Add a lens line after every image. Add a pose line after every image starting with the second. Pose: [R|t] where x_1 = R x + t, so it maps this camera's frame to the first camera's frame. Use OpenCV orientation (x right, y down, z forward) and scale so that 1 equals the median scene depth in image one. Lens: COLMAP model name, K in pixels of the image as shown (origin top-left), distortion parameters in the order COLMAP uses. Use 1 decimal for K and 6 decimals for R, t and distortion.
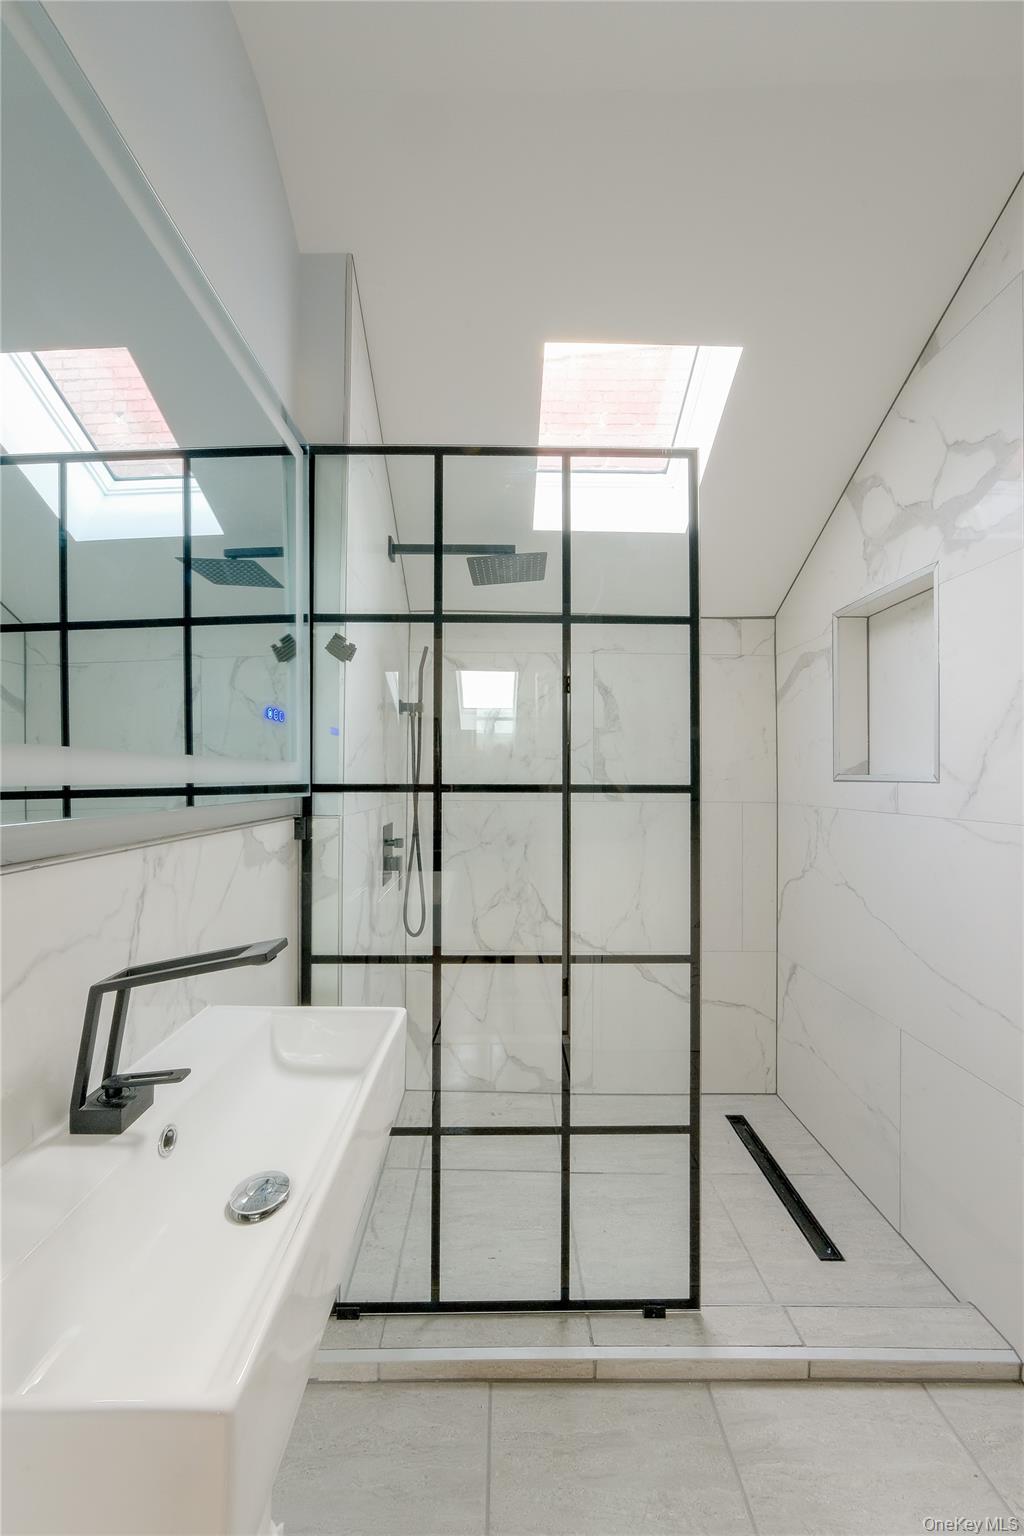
lens RADIAL K [[535.9, 0, 511.8], [0, 535.9, 772.1], [0, 0, 1]] dist [0.000016, 0.000293]
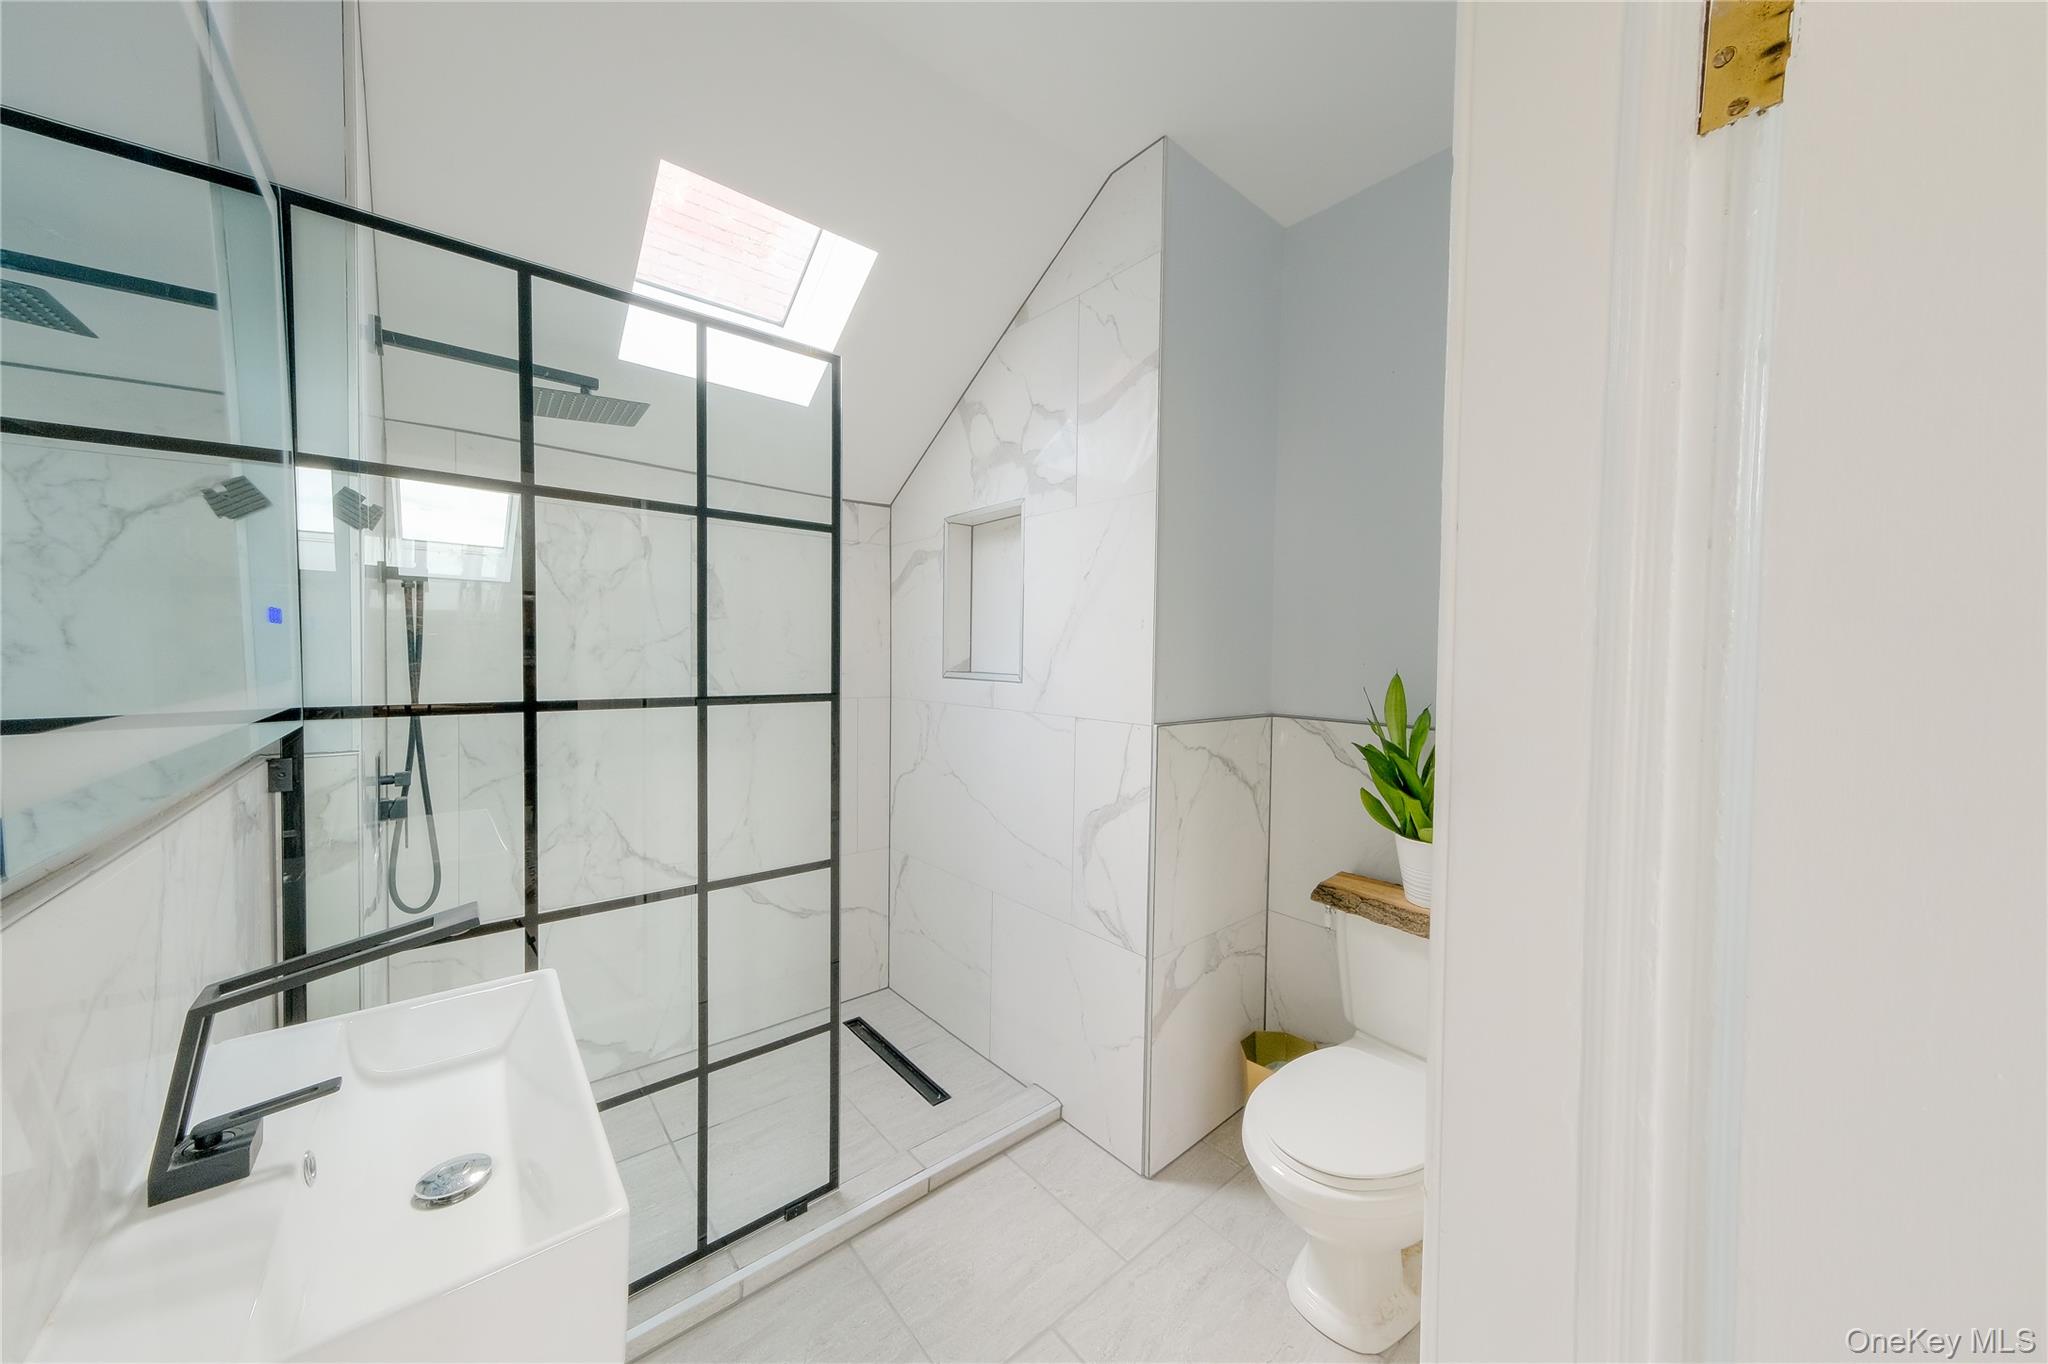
lens RADIAL K [[688.5, 0, 1021.0], [0, 688.5, 675.6], [0, 0, 1]] dist [-0.001423, -0.000033]
pose [[0.776544, -0.010802, 0.629970, -0.180285], [-0.018202, 0.999051, 0.039567, -0.057876], [-0.629800, -0.042192, 0.775611, -0.200809]]
